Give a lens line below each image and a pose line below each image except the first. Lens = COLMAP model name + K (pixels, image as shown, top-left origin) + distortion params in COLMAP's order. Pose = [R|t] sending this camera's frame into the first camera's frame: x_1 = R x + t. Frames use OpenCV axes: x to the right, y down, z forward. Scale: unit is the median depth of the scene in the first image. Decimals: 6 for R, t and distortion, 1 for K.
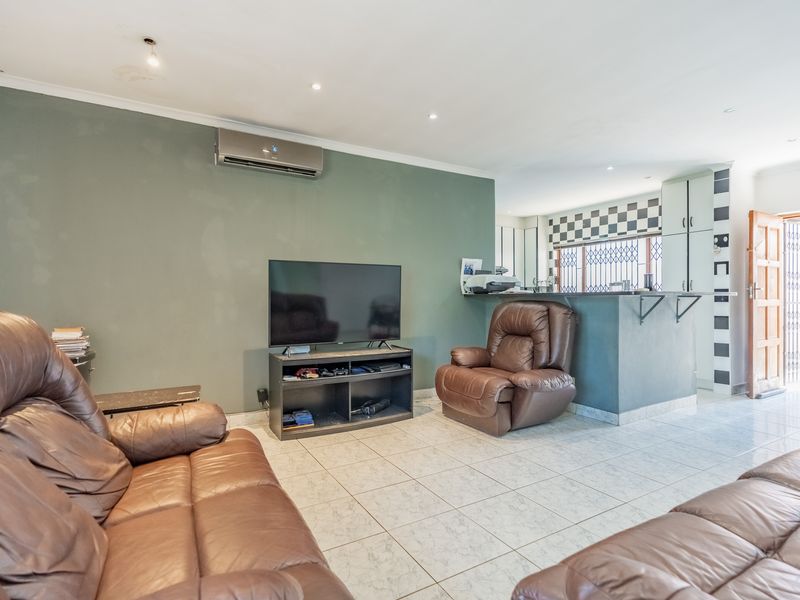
lens RADIAL K [[416.4, 0, 394.0], [0, 416.4, 301.5], [0, 0, 1]] dist [0.003155, 0.001984]
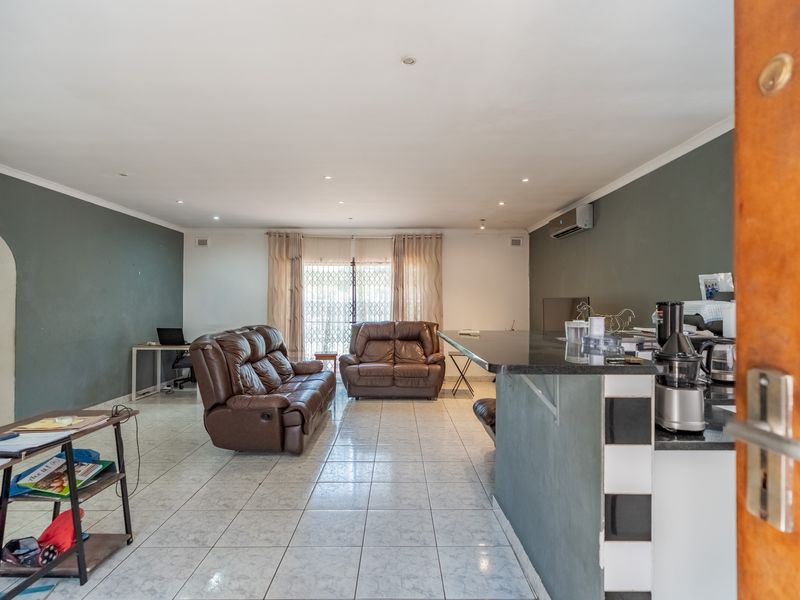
lens RADIAL K [[416.4, 0, 399.4], [0, 416.4, 299.4], [0, 0, 1]] dist [0.003155, 0.001984]
pose [[-0.491410, -0.006705, -0.870902, 1.320120], [-0.006550, 0.999971, -0.004002, -0.082892], [0.870904, 0.003738, -0.491440, 1.252984]]
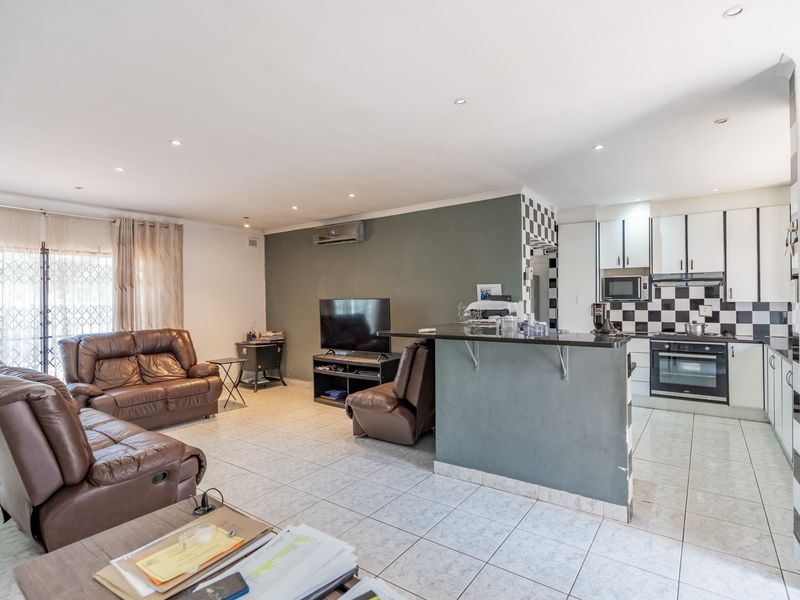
lens RADIAL K [[416.4, 0, 398.1], [0, 416.4, 298.9], [0, 0, 1]] dist [0.003155, 0.001984]
pose [[0.406738, -0.002328, -0.913542, 1.398985], [0.007499, 0.999972, 0.000790, -0.097625], [0.913514, -0.007172, 0.406744, 0.559780]]
